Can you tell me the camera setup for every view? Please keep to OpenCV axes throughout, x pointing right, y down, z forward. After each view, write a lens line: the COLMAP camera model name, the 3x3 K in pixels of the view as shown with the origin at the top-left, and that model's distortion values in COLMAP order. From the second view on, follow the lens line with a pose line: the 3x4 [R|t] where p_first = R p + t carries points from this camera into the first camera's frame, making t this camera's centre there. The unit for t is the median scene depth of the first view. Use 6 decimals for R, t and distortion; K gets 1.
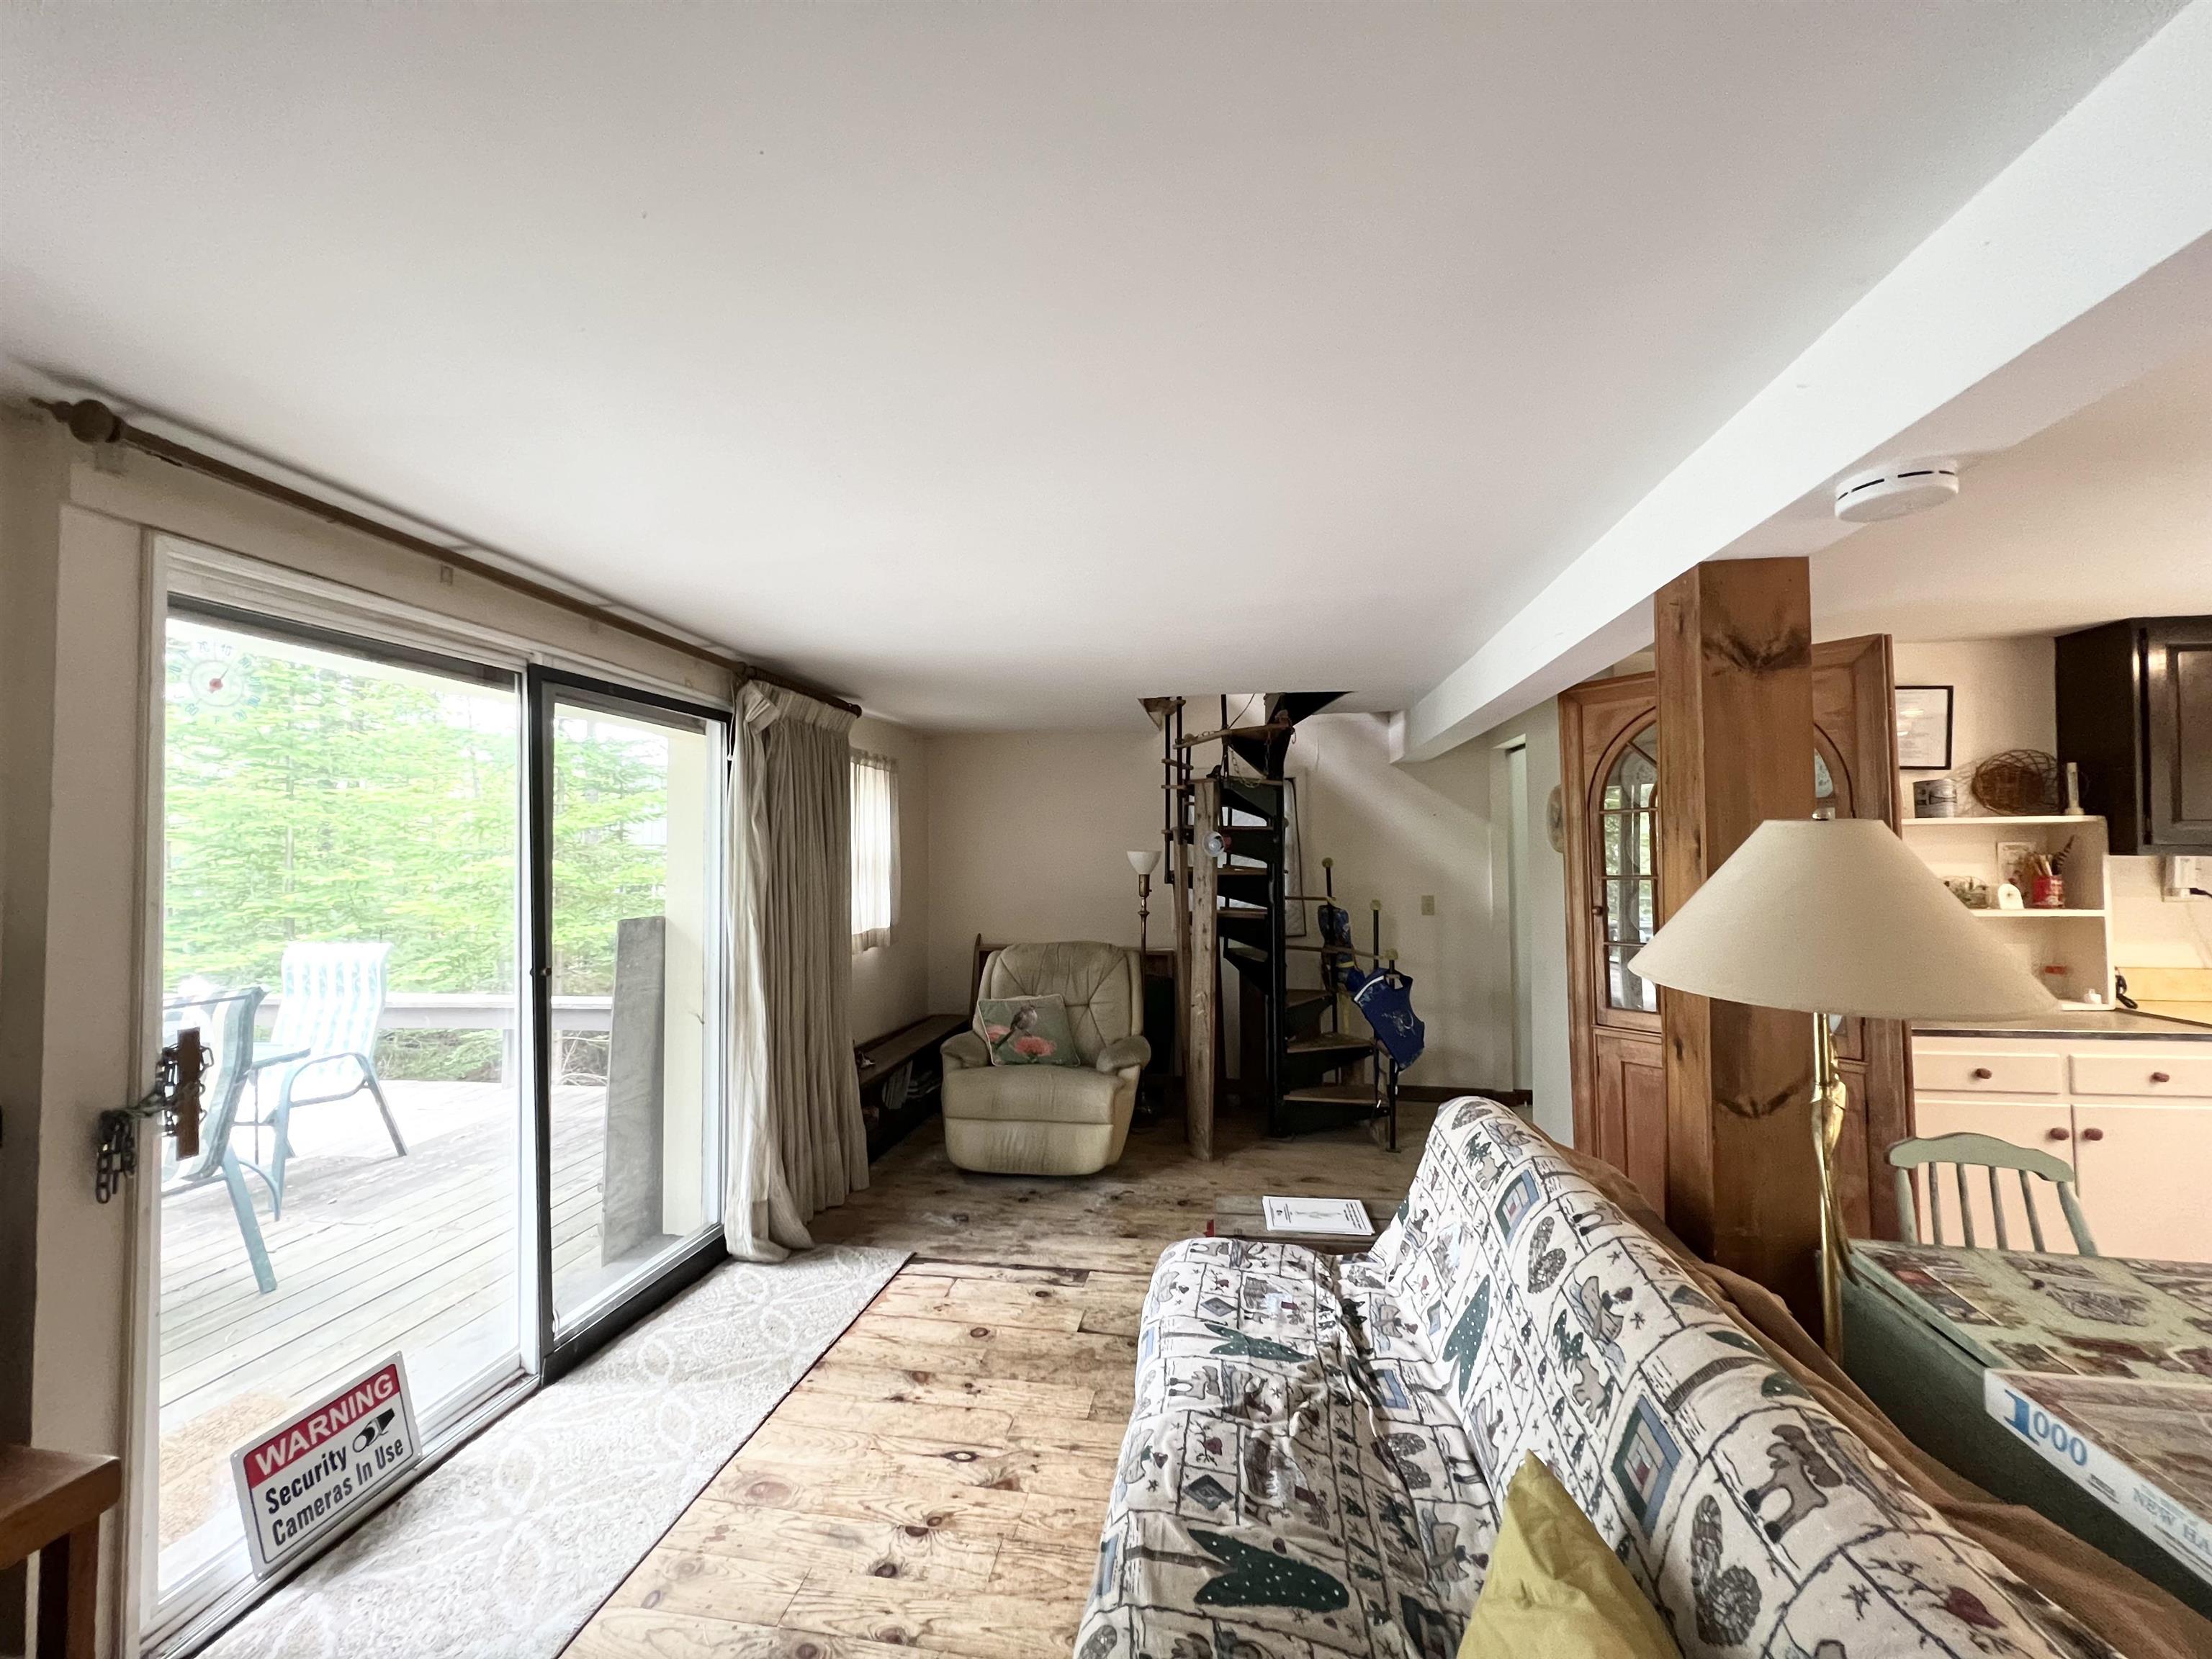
lens RADIAL K [[863.3, 0, 1106.8], [0, 863.3, 824.5], [0, 0, 1]] dist [0.009169, -0.000021]
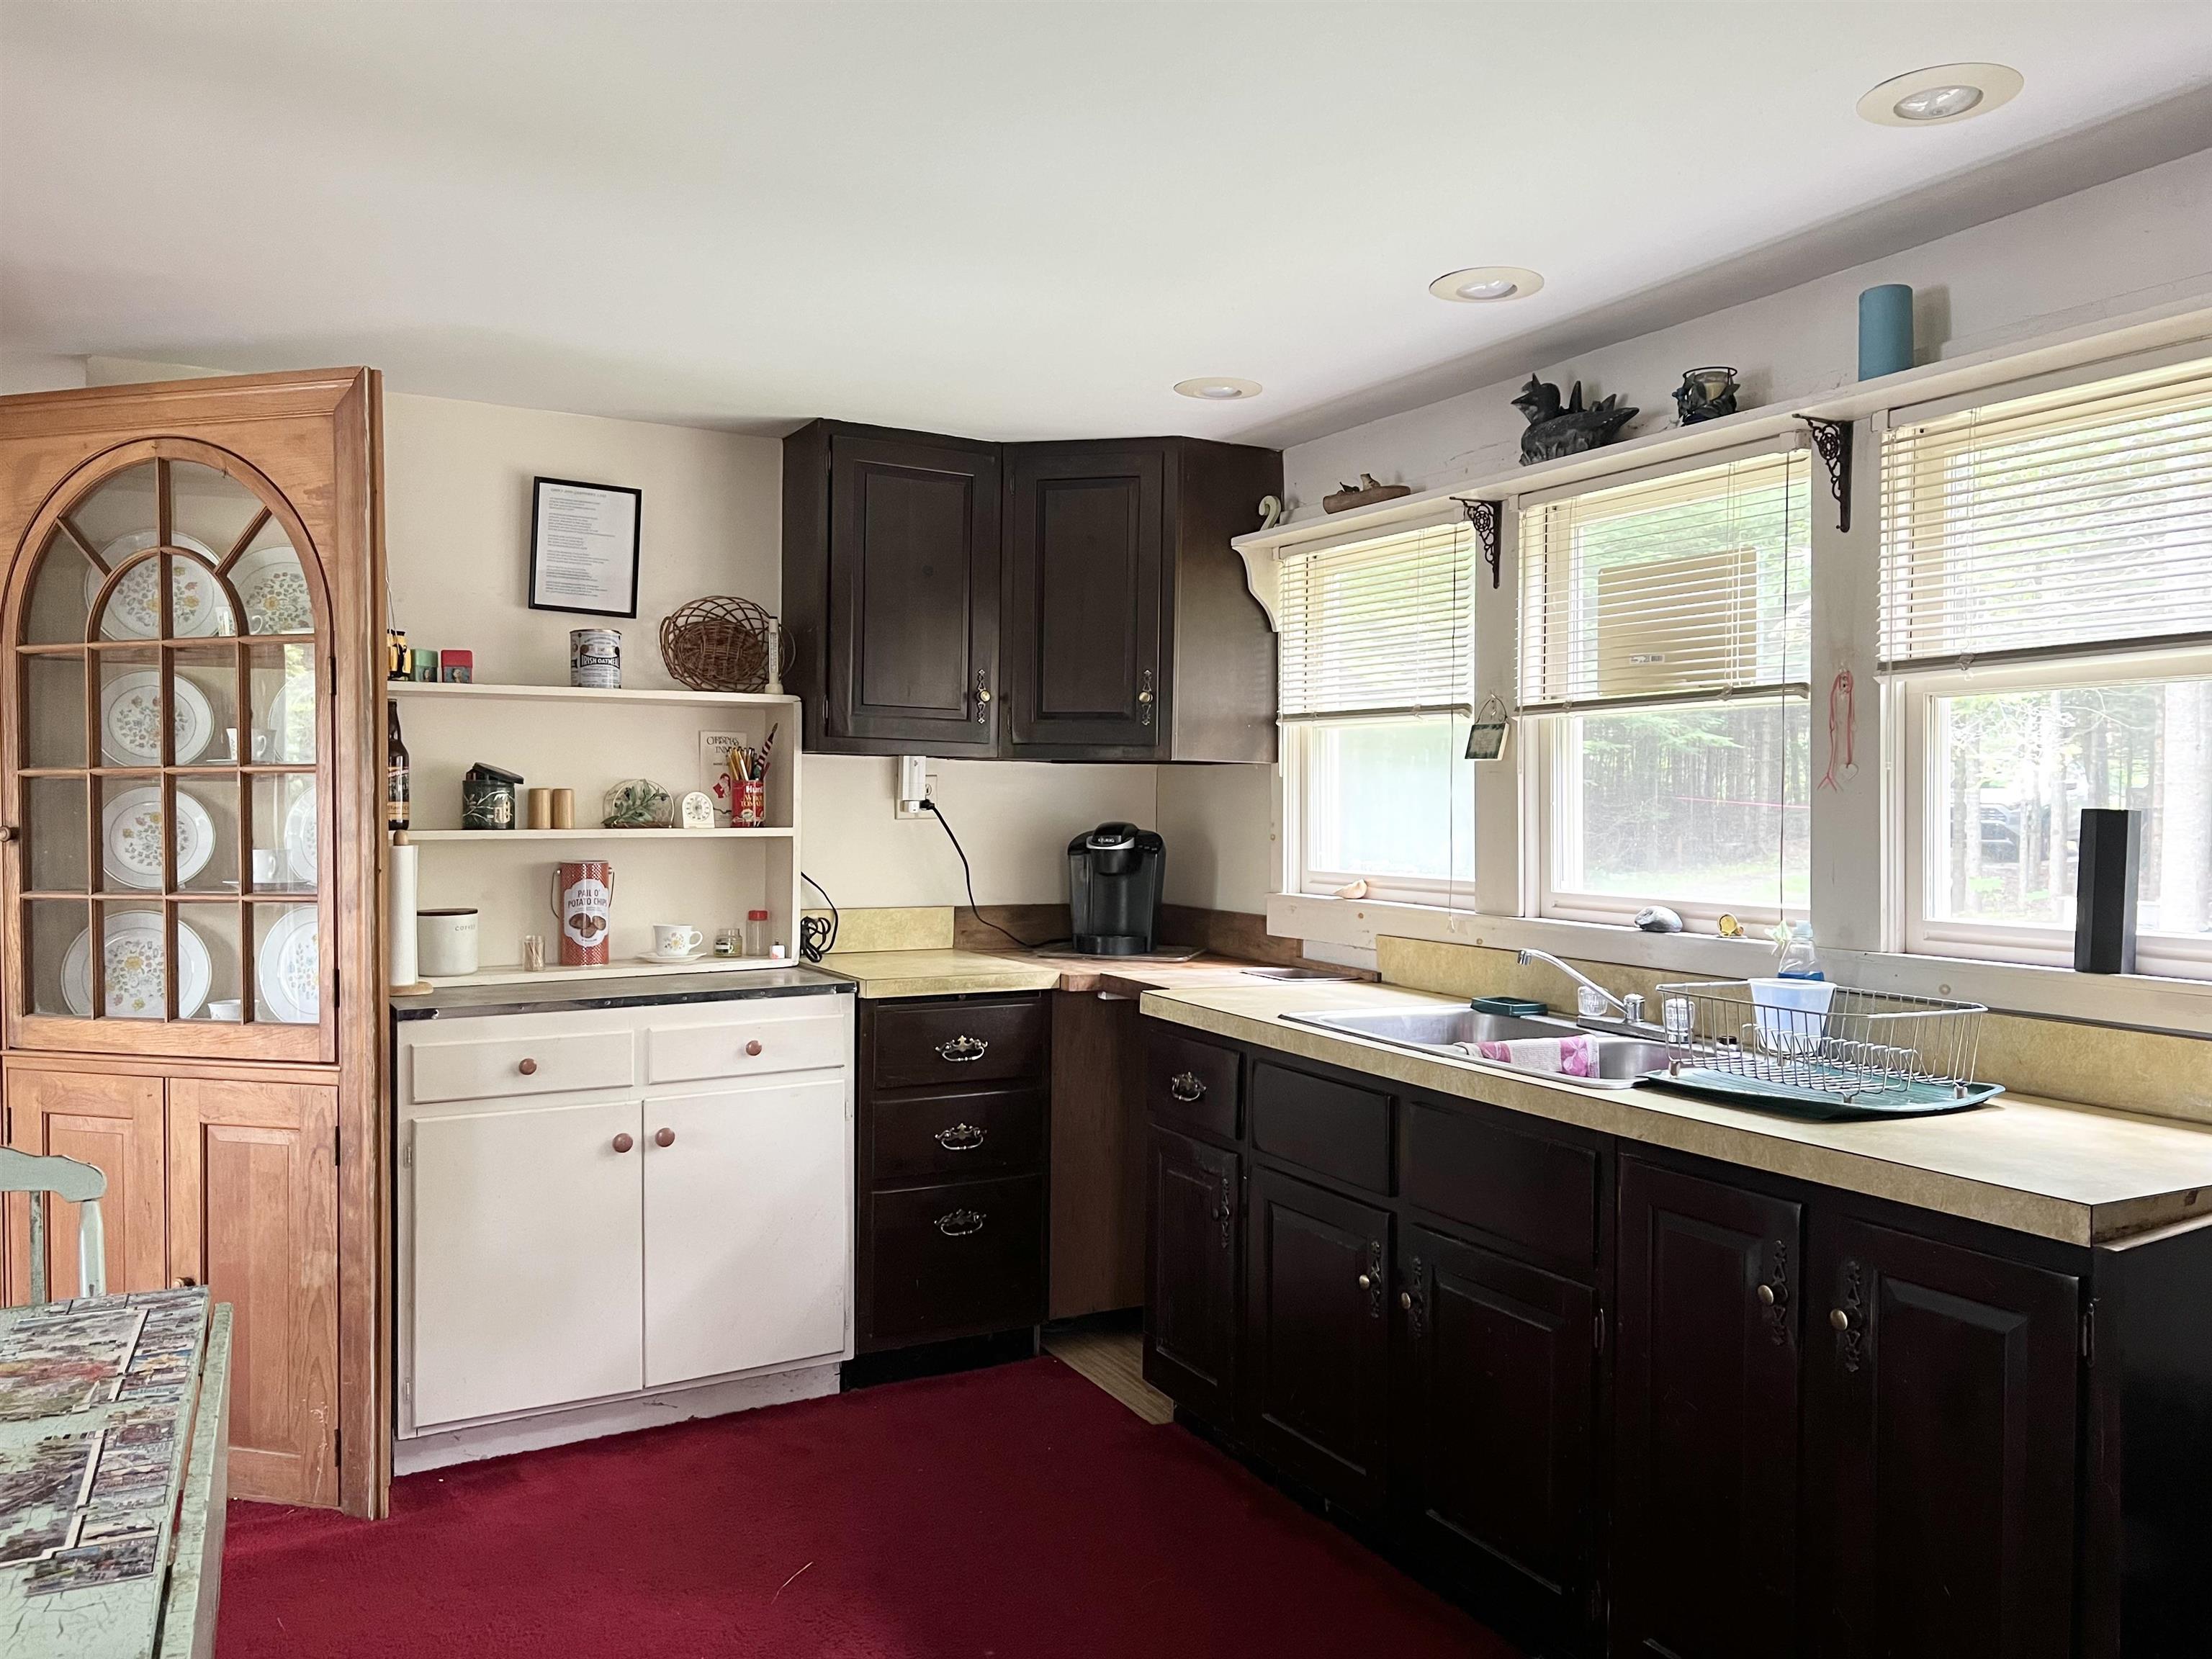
lens RADIAL K [[1665.4, 0, 1116.3], [0, 1665.4, 834.6], [0, 0, 1]] dist [0.010684, 0.000527]
pose [[0.796073, -0.000954, 0.605200, 0.515902], [-0.027206, 0.998931, 0.037361, 0.044320], [-0.604589, -0.046208, 0.795196, -0.228061]]
